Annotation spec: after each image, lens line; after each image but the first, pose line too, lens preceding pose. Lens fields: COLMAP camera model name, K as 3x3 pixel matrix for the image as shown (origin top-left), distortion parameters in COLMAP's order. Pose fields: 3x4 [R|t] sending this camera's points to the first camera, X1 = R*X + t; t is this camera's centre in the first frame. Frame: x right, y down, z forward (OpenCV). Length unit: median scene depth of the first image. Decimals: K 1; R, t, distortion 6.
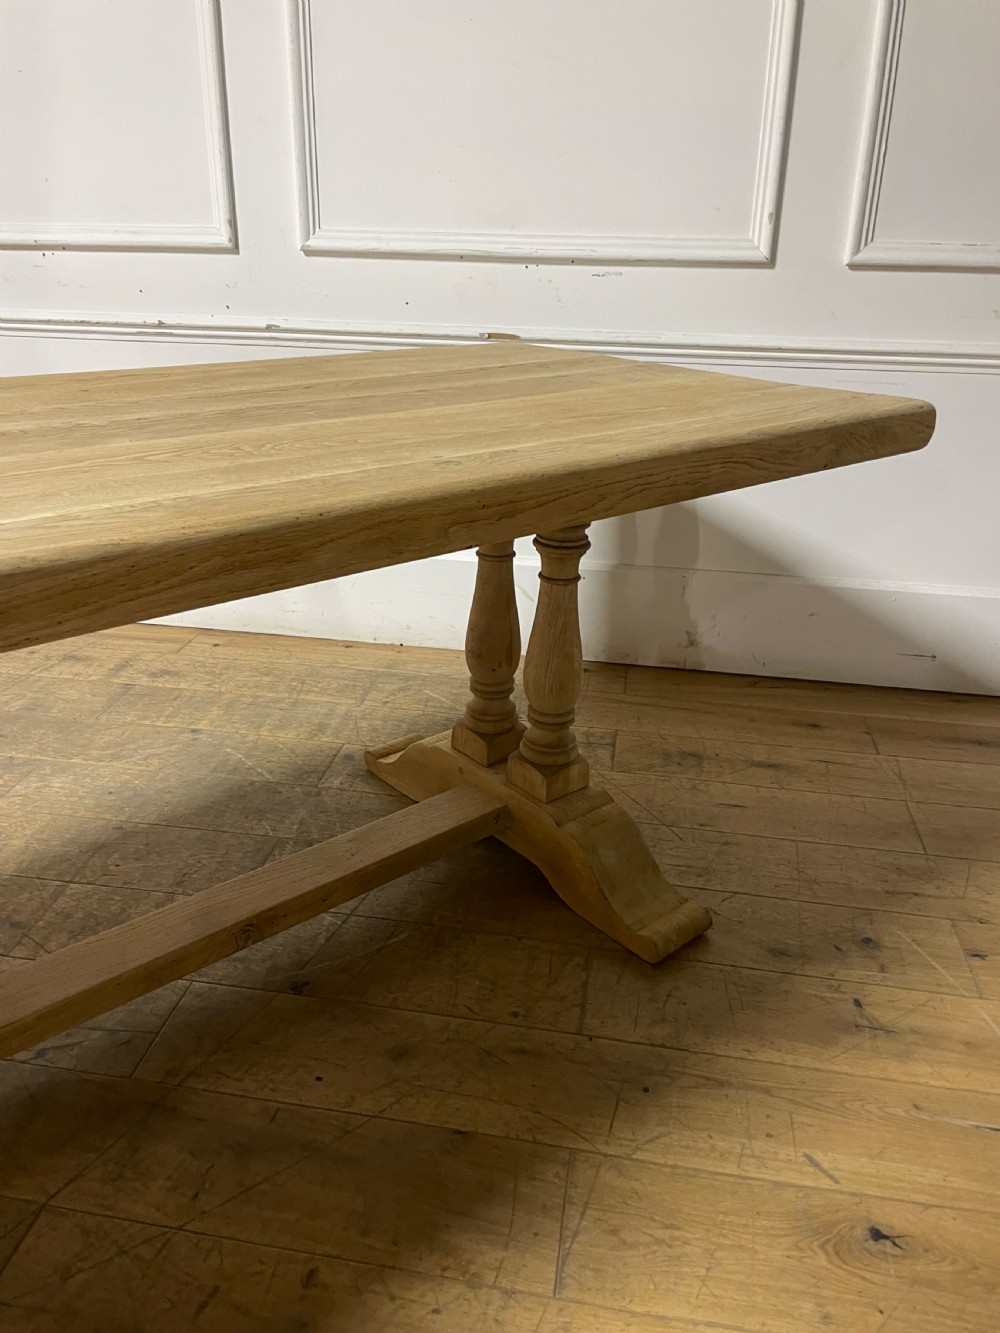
lens RADIAL K [[1006.0, 0, 481.5], [0, 1006.0, 660.3], [0, 0, 1]] dist [0.080036, -0.113212]
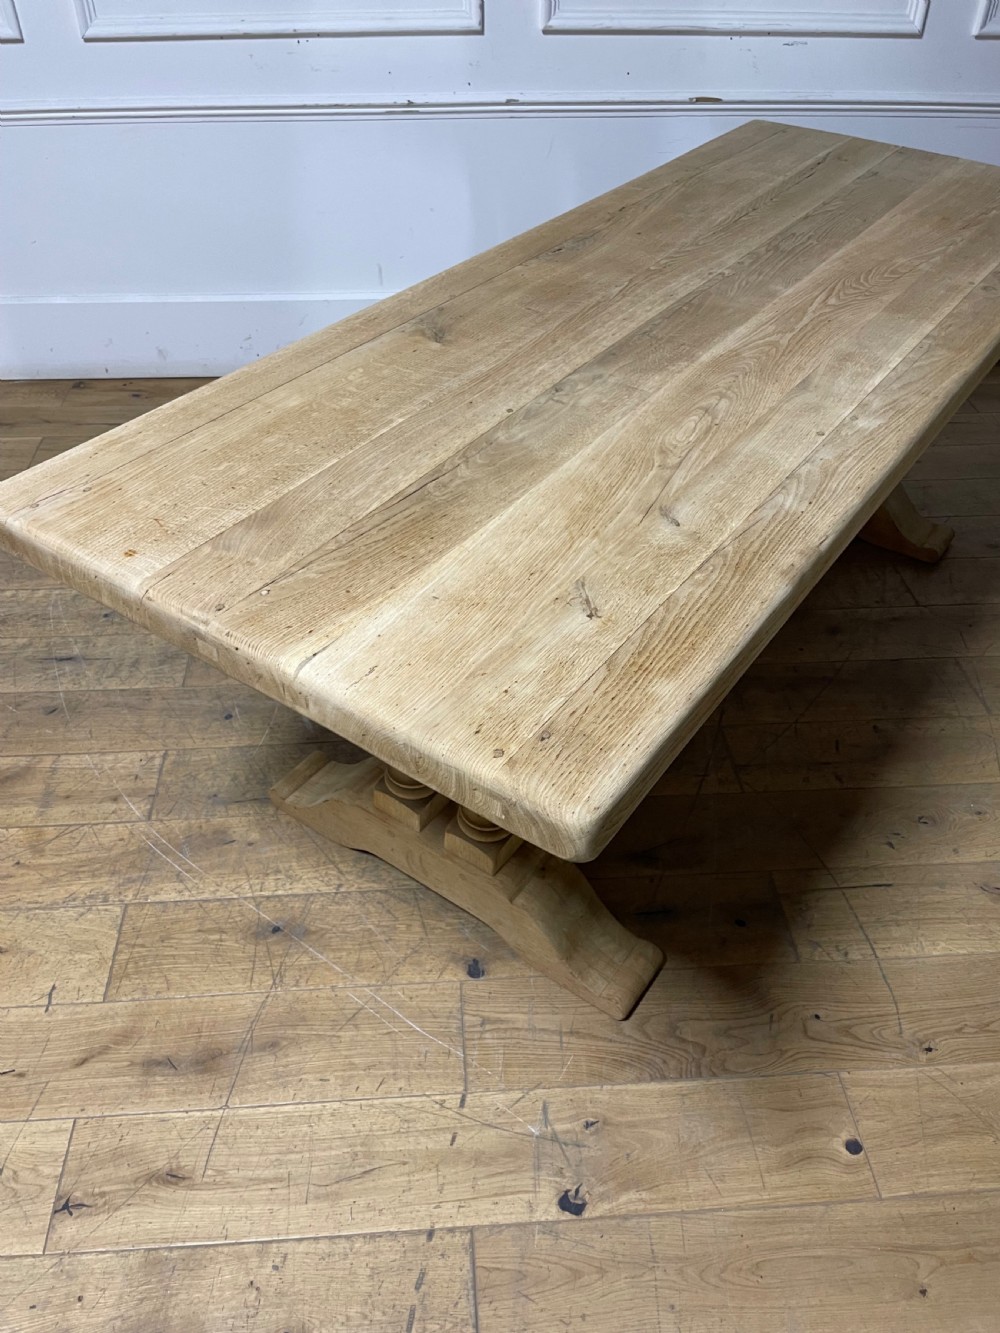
lens RADIAL K [[1006.0, 0, 487.0], [0, 1006.0, 667.1], [0, 0, 1]] dist [0.078970, -0.119569]
pose [[0.971916, -0.164104, 0.168671, -0.811867], [0.102108, 0.939832, 0.326020, -0.151661], [-0.212024, -0.299641, 0.930194, -0.426421]]
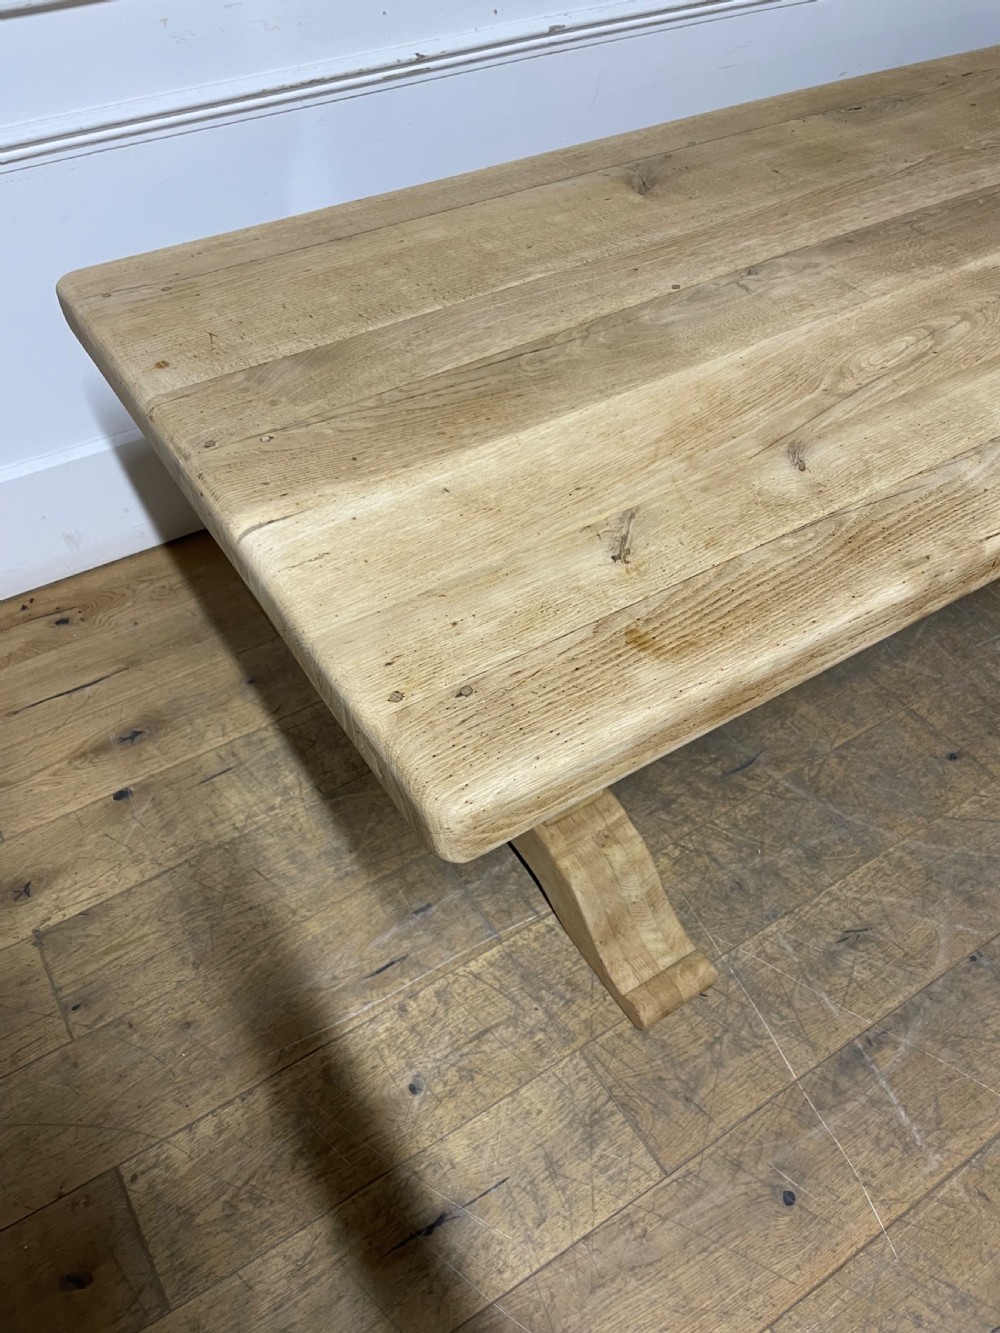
lens RADIAL K [[1014.4, 0, 509.6], [0, 1014.4, 654.4], [0, 0, 1]] dist [0.071724, -0.112861]
pose [[0.989364, 0.092109, -0.112581, -0.613655], [-0.039646, 0.915417, 0.400550, -0.118272], [0.139953, -0.391827, 0.909332, -0.304779]]
